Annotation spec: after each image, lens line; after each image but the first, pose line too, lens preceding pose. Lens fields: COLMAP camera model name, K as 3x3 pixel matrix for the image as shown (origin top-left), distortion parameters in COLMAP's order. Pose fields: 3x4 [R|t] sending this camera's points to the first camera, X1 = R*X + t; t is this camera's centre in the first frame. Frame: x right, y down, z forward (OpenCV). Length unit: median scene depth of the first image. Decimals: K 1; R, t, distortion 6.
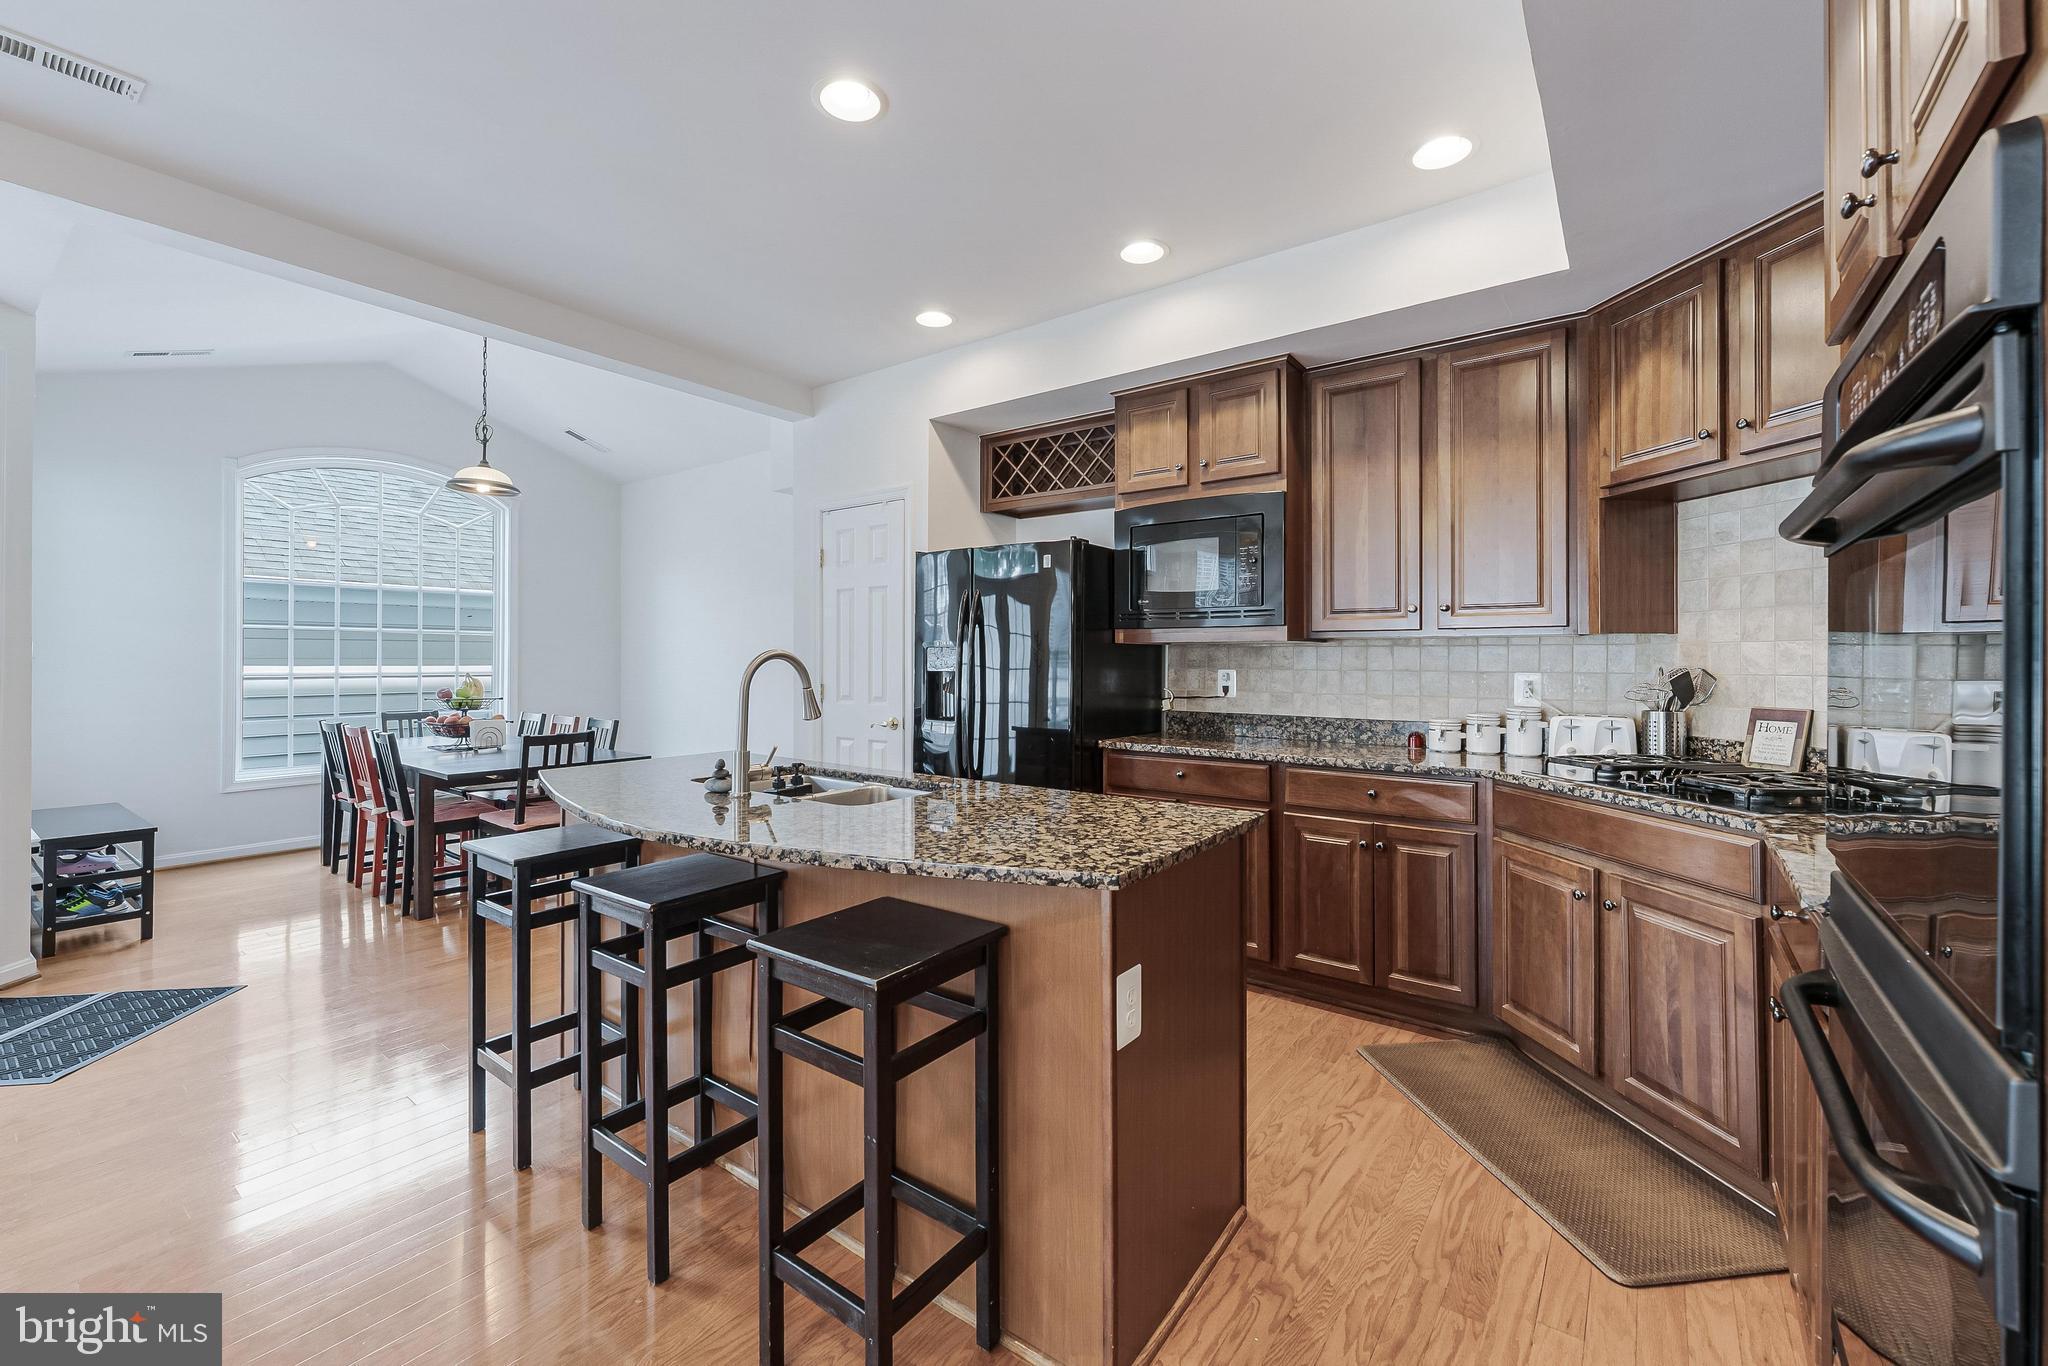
lens RADIAL K [[832.0, 0, 1025.6], [0, 832.0, 656.0], [0, 0, 1]] dist [-0.002994, 0.000426]
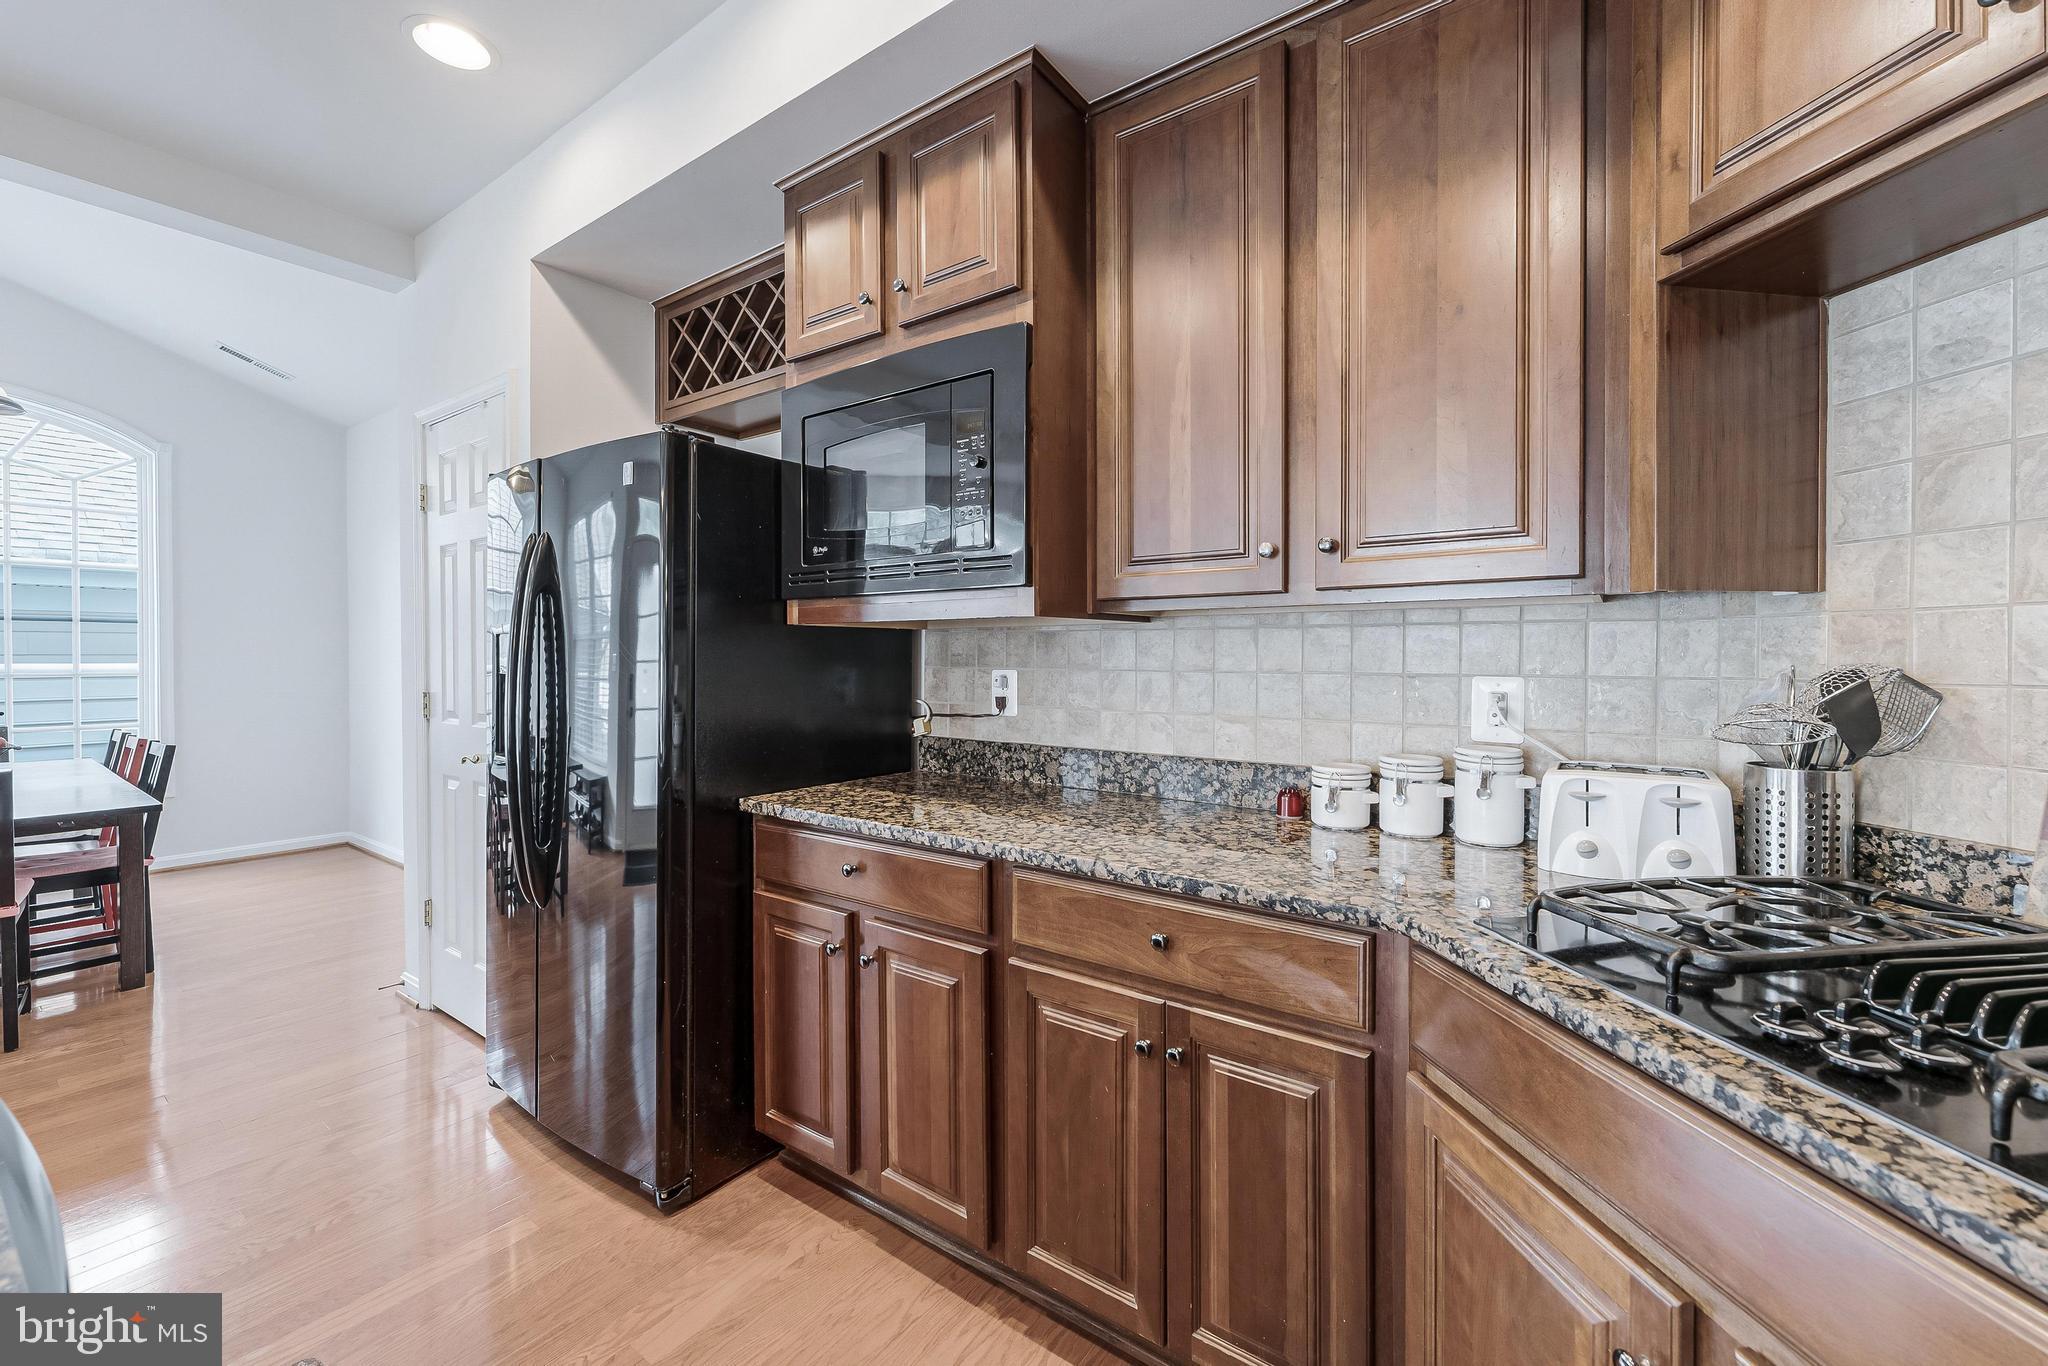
lens RADIAL K [[832.0, 0, 1027.6], [0, 832.0, 662.5], [0, 0, 1]] dist [-0.002994, 0.000426]
pose [[0.999921, -0.003221, 0.012173, 0.312705], [0.003032, 0.999876, 0.015479, 0.002655], [-0.012221, -0.015441, 0.999806, 0.499411]]
